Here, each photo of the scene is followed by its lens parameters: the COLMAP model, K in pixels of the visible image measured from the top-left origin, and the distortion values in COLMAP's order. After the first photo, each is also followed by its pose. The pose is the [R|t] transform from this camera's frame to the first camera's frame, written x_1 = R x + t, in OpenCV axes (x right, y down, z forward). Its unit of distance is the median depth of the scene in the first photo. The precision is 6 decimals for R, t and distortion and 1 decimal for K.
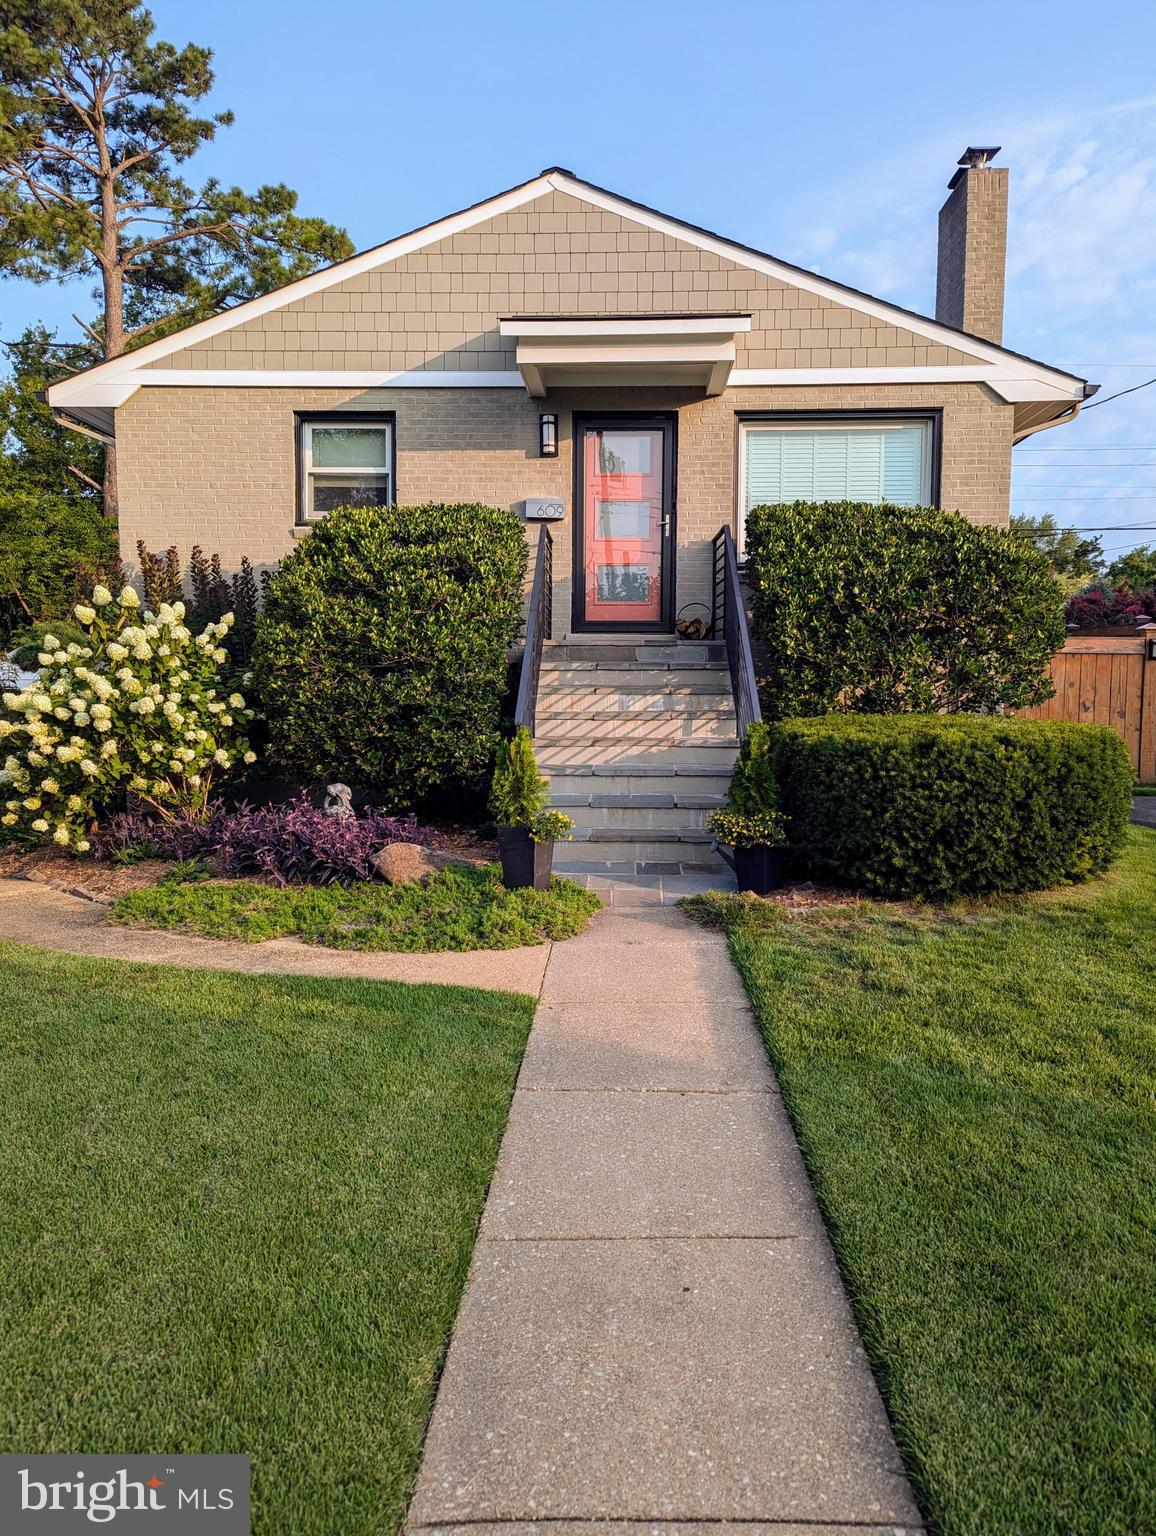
lens RADIAL K [[1082.0, 0, 585.9], [0, 1082.0, 754.9], [0, 0, 1]] dist [0.057595, -0.044315]
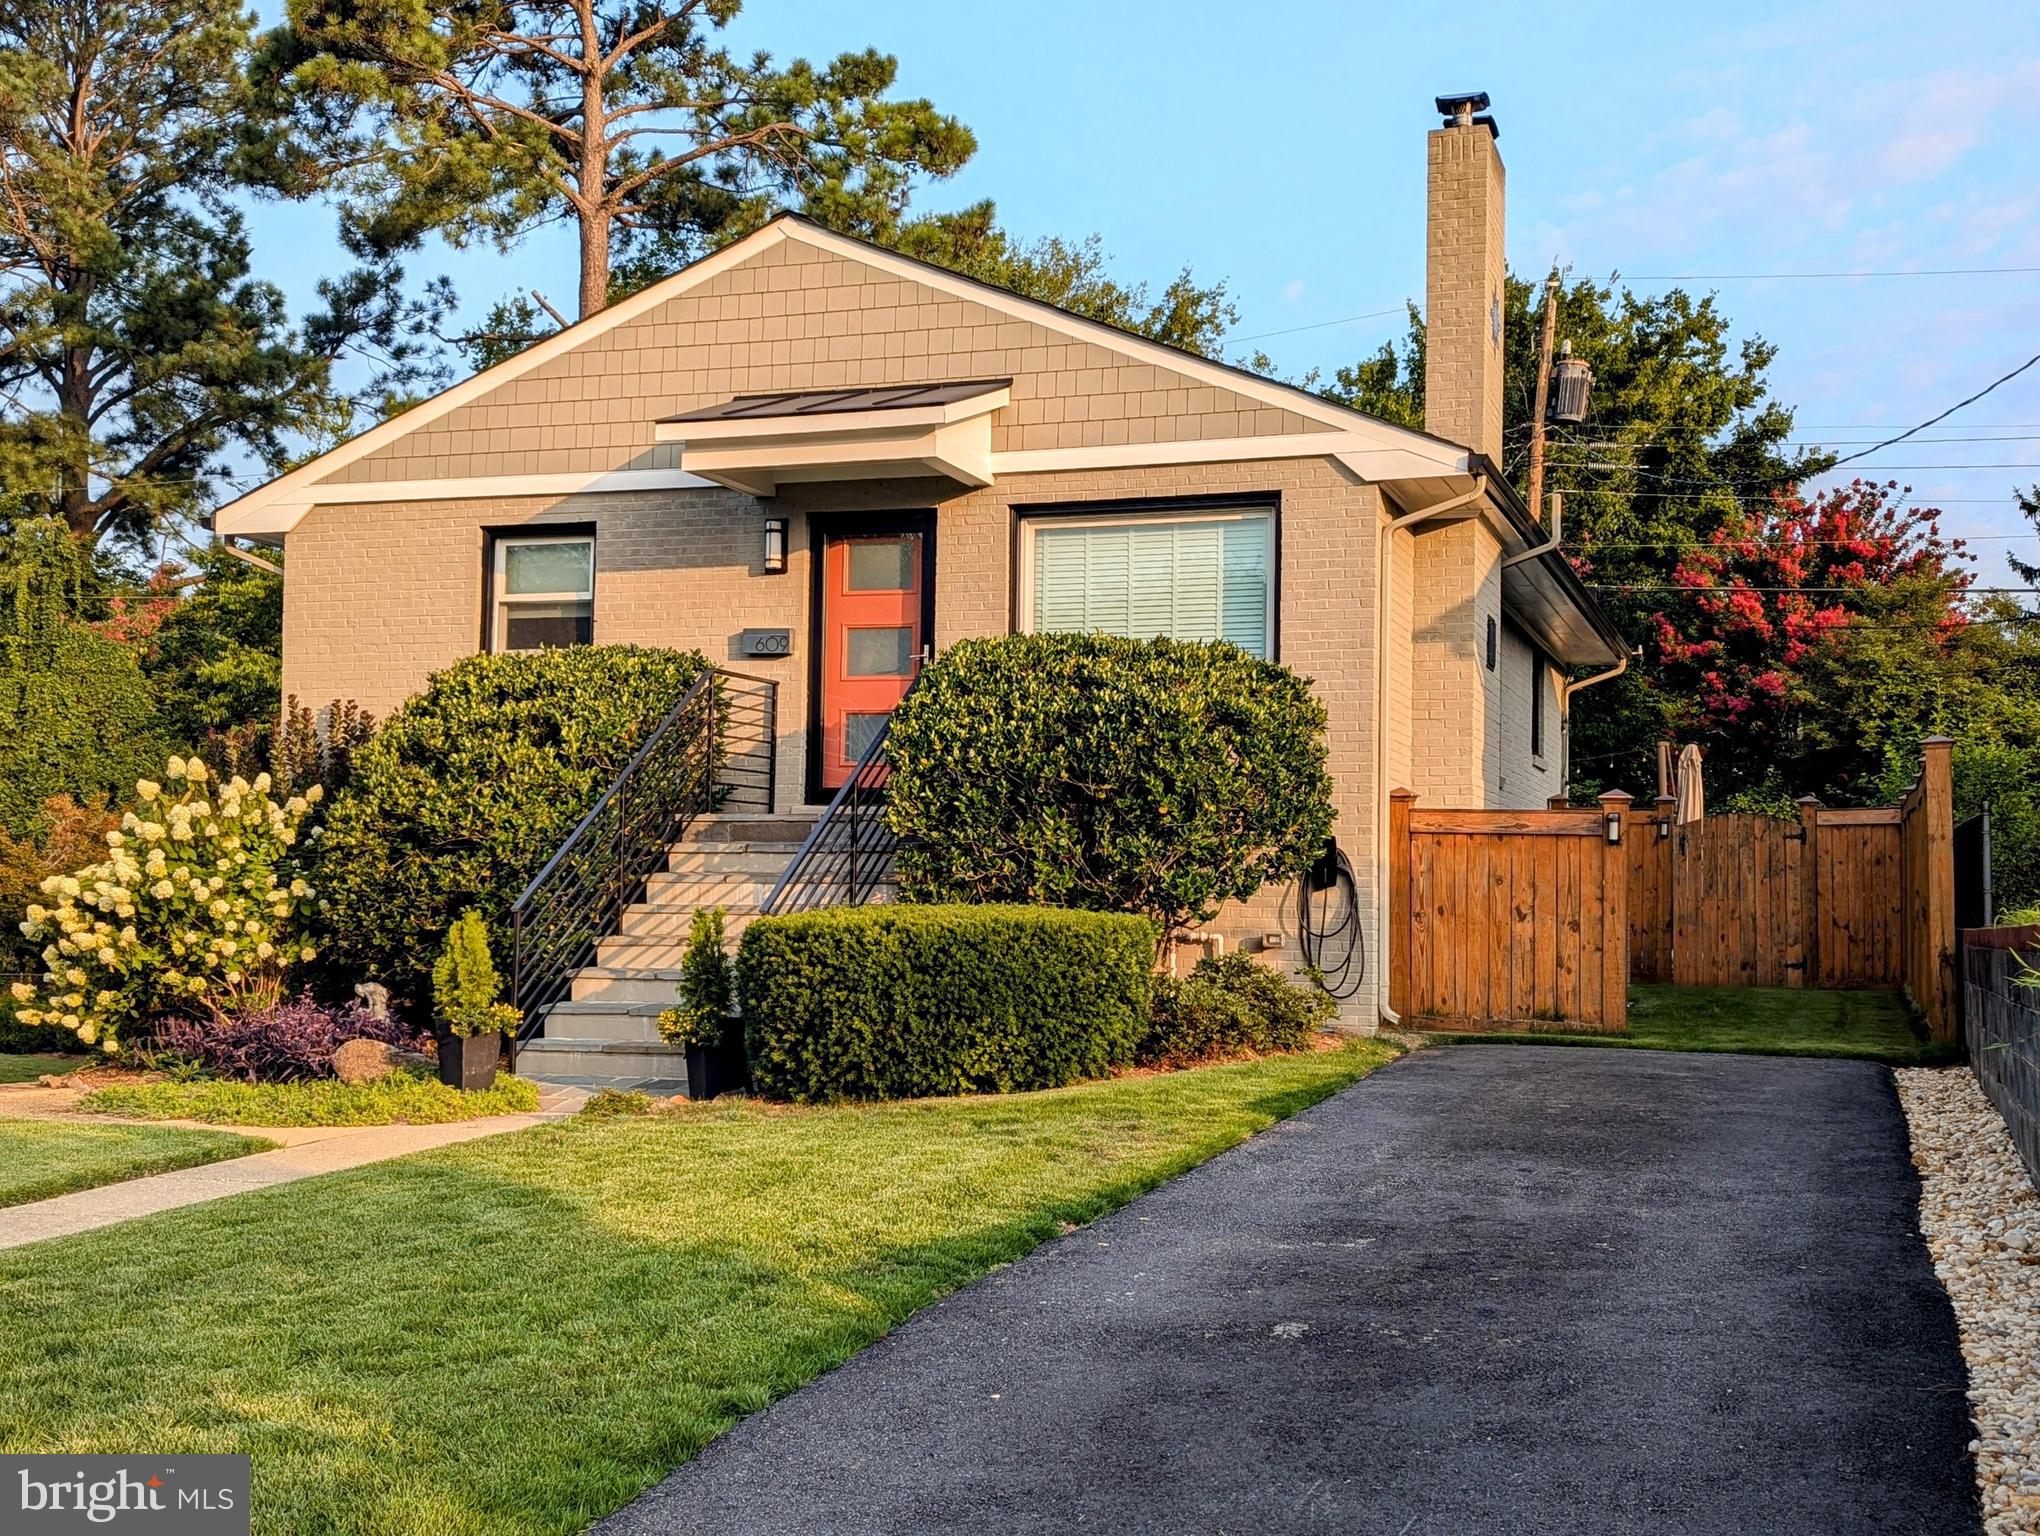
lens RADIAL K [[2345.6, 0, 1013.7], [0, 2345.6, 778.2], [0, 0, 1]] dist [0.058035, -0.003350]
pose [[0.956443, -0.007612, -0.291818, 0.598398], [-0.027839, 0.992725, -0.117139, 0.052151], [0.290587, 0.120161, 0.949274, -0.478710]]
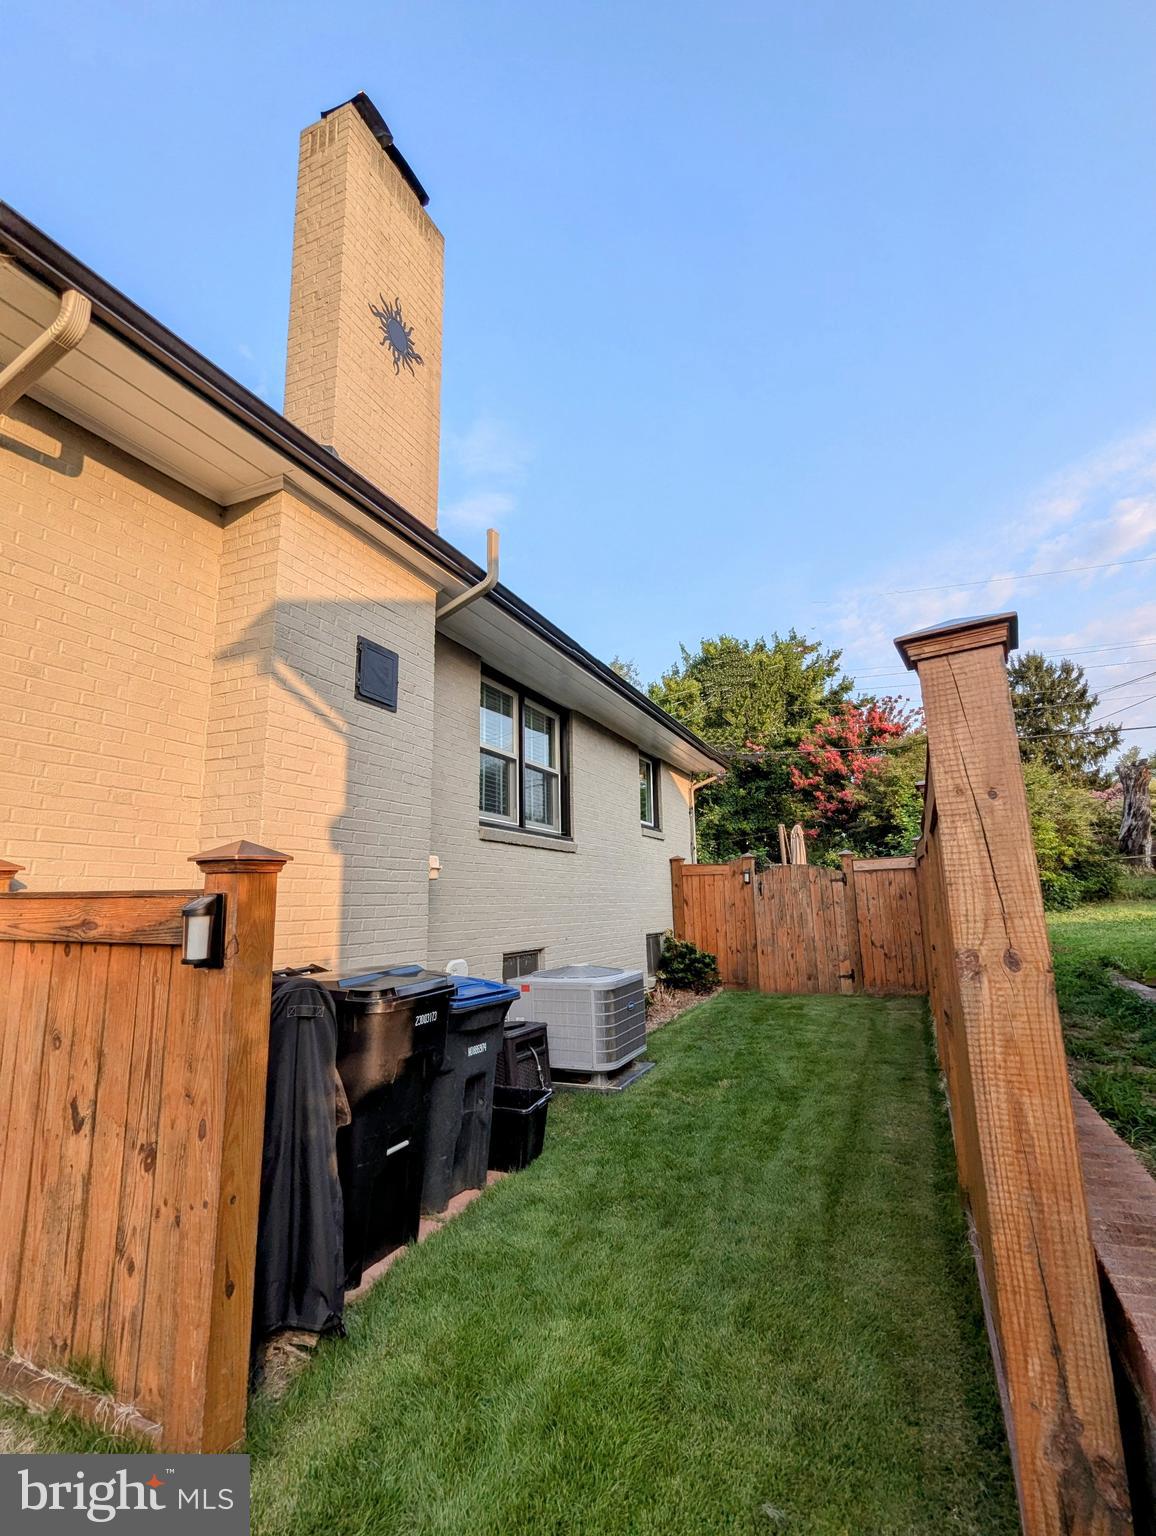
lens RADIAL K [[725.2, 0, 578.0], [0, 725.2, 768.0], [0, 0, 1]] dist [0.002842, -0.000288]
pose [[0.927926, -0.088581, -0.362087, 0.694903], [0.000025, 0.971370, -0.237572, -0.094342], [0.372765, 0.220440, 0.901361, 0.869177]]
